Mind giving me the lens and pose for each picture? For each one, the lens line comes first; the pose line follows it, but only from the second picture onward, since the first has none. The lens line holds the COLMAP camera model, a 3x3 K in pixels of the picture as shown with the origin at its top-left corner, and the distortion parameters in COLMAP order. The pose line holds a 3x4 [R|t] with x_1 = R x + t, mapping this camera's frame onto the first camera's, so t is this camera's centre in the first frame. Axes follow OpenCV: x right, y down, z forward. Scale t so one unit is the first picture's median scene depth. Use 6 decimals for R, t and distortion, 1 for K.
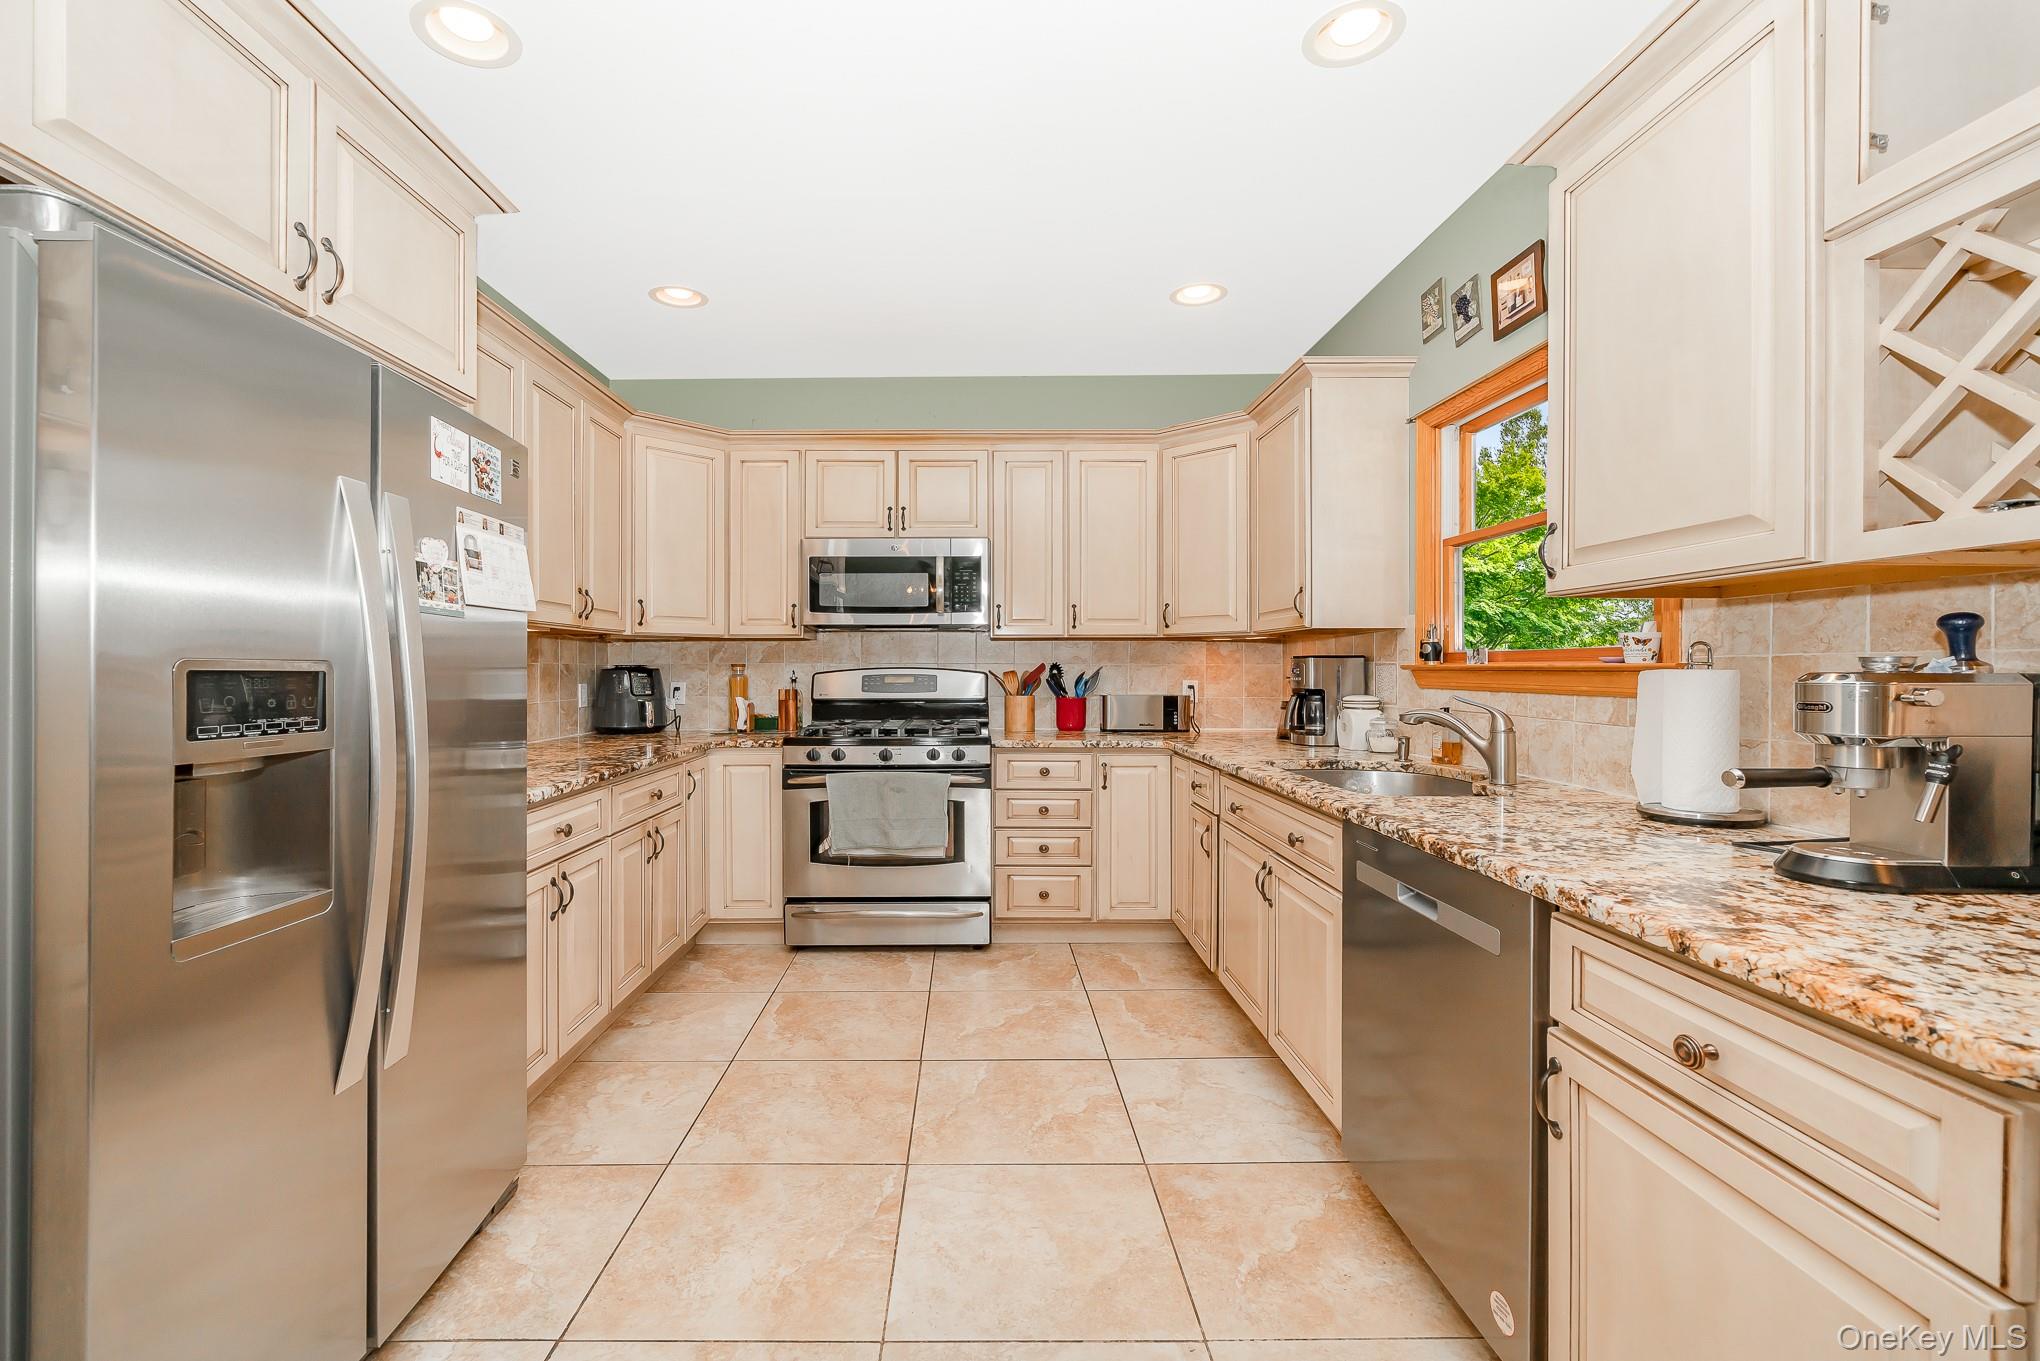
lens RADIAL K [[868.7, 0, 973.5], [0, 868.7, 682.2], [0, 0, 1]] dist [-0.002821, -0.000570]
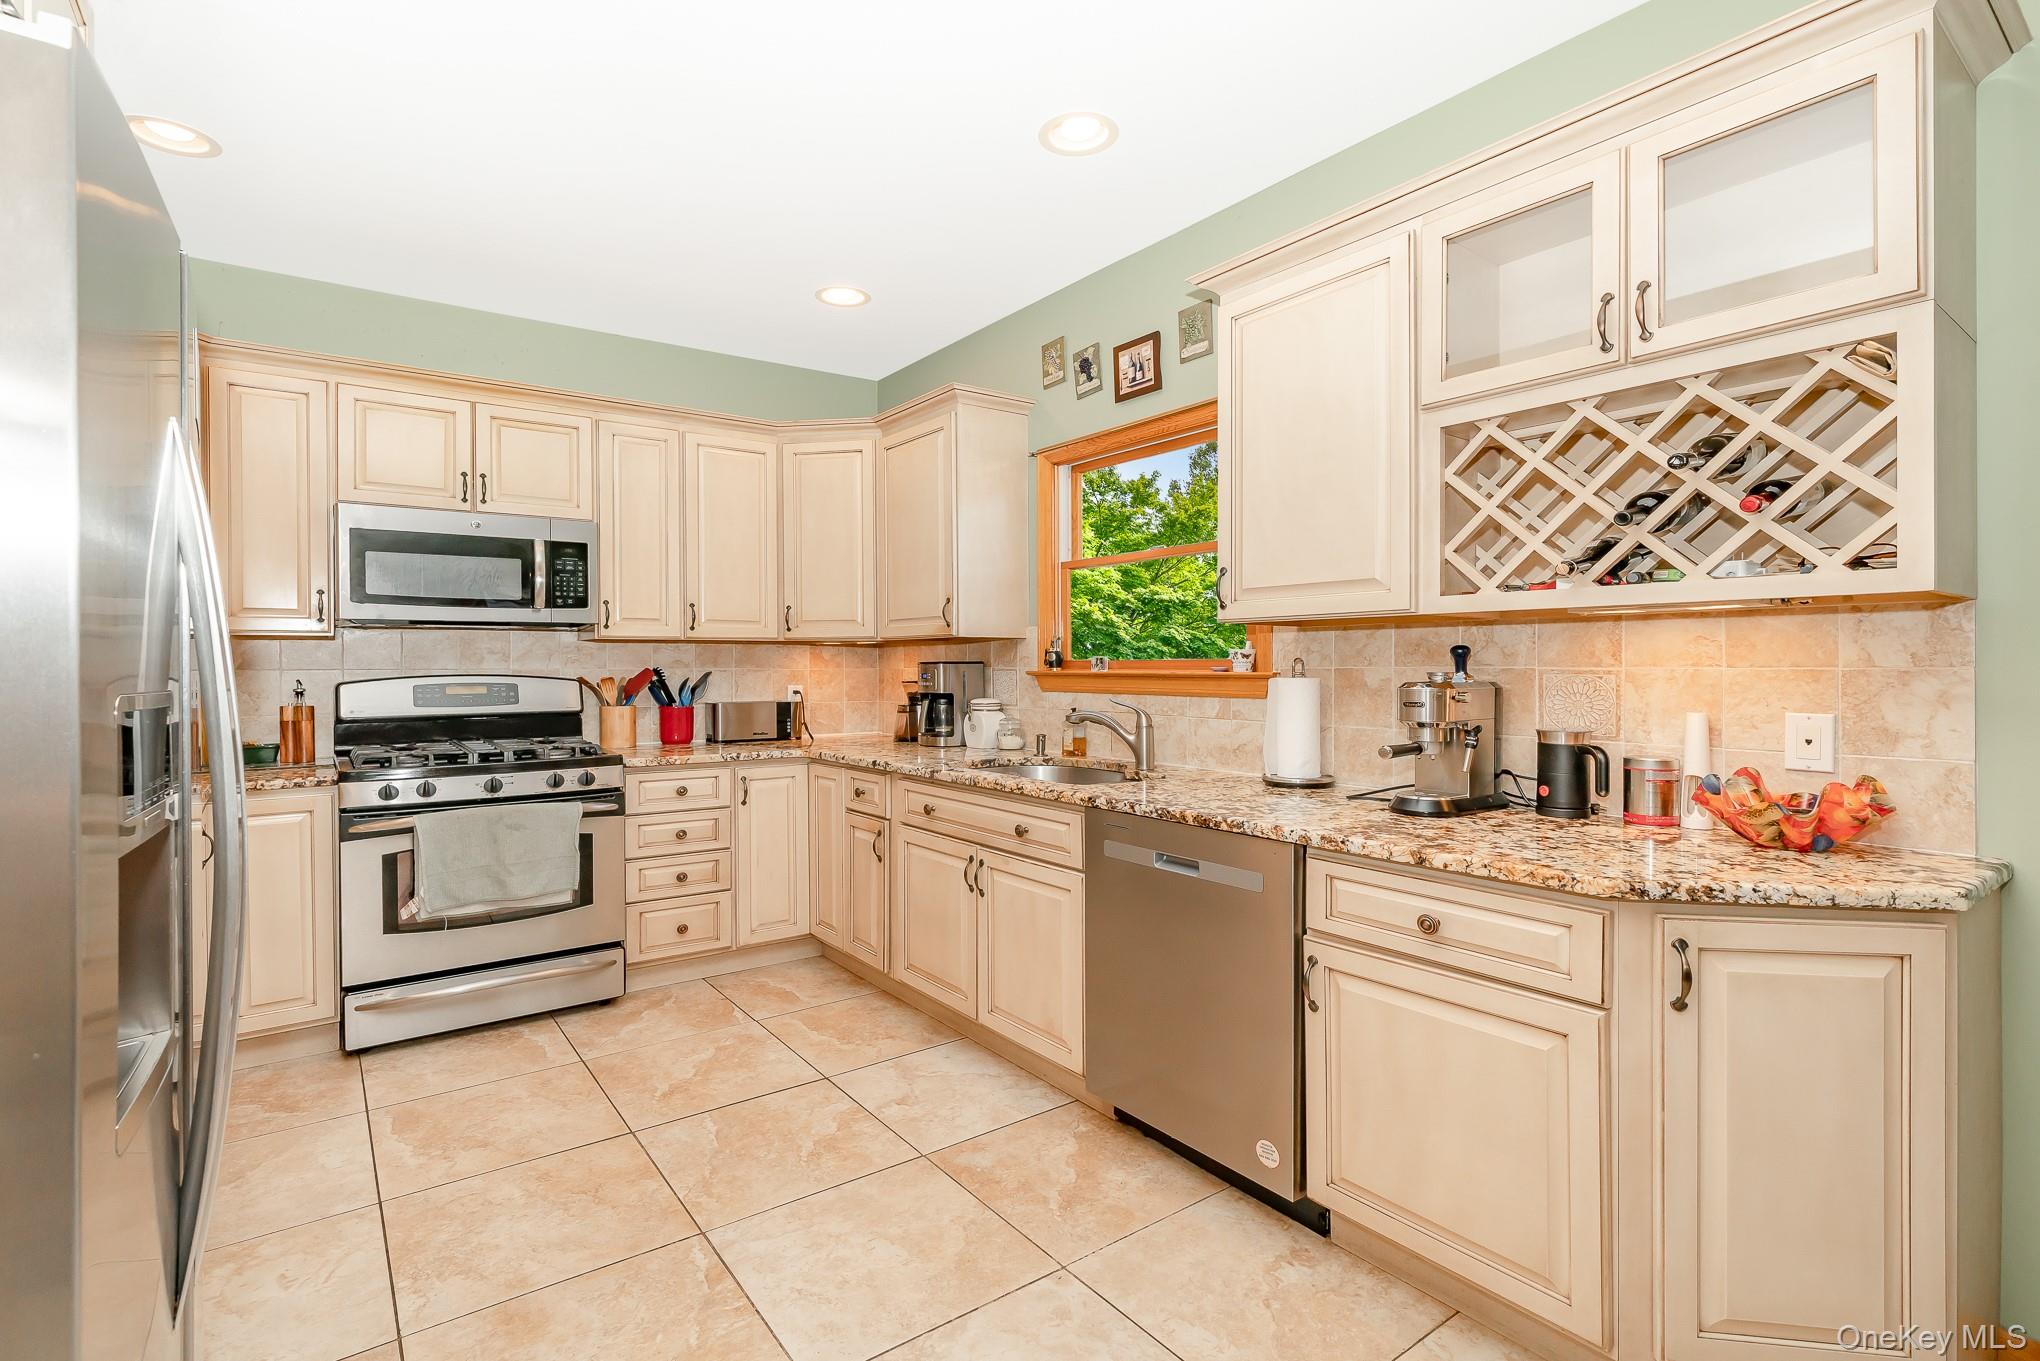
lens RADIAL K [[1029.9, 0, 902.2], [0, 1029.9, 681.1], [0, 0, 1]] dist [0.000472, -0.000136]
pose [[0.813871, -0.013441, 0.580891, -0.363779], [0.011360, 0.999909, 0.007220, -0.015741], [-0.580935, 0.000723, 0.813950, 0.006086]]
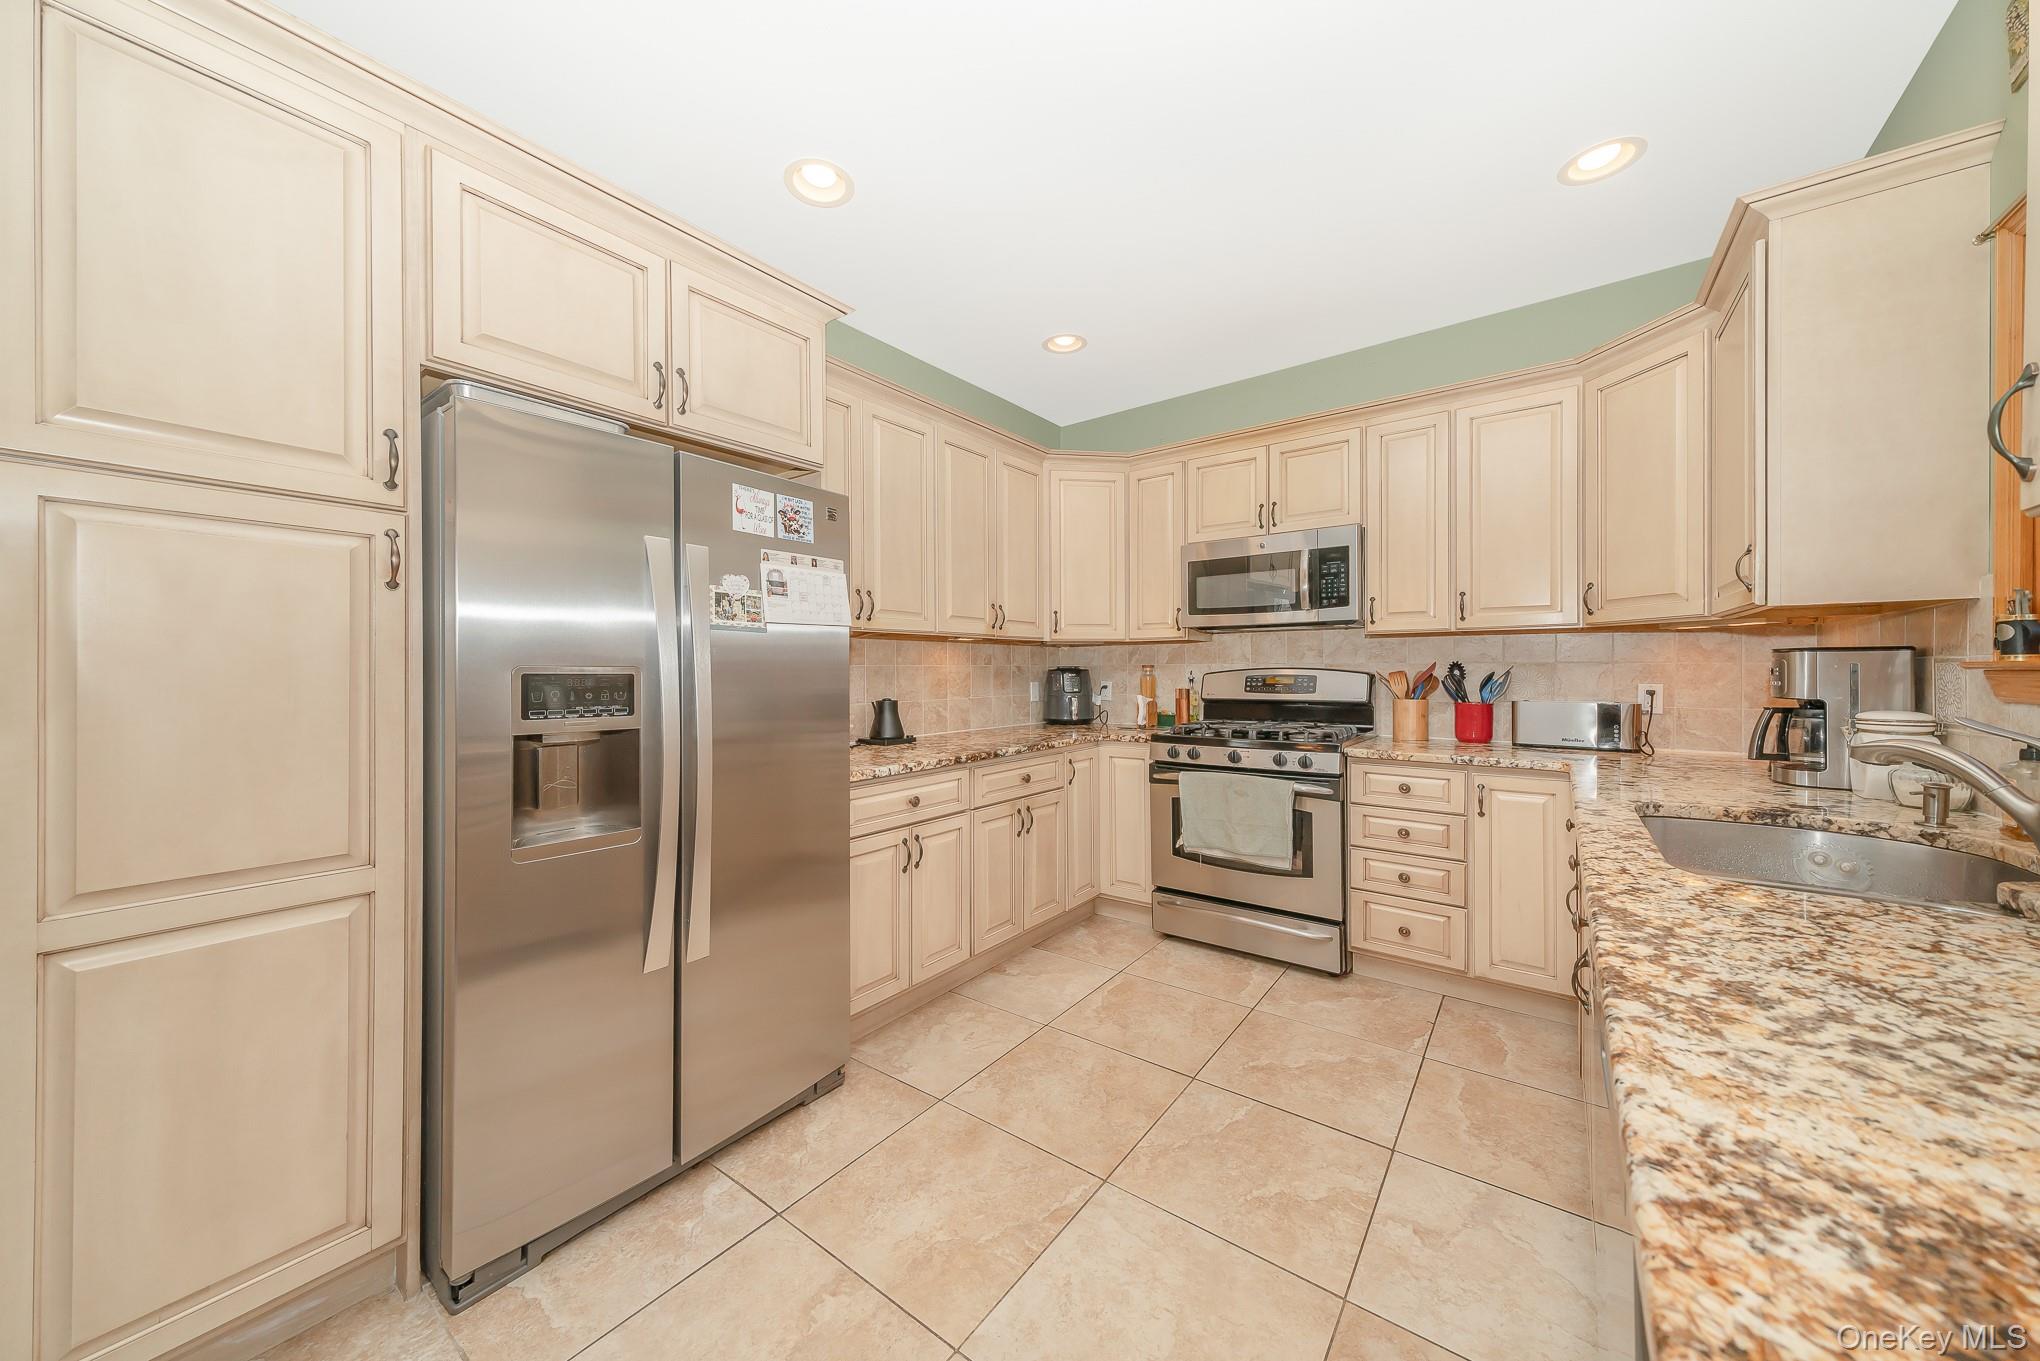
lens RADIAL K [[771.7, 0, 1068.9], [0, 771.7, 678.2], [0, 0, 1]] dist [0.009965, -0.000164]
pose [[0.804834, 0.004477, -0.593484, 0.281186], [-0.005598, 0.999984, -0.000047, -0.004593], [0.593474, 0.003360, 0.804846, 0.192780]]
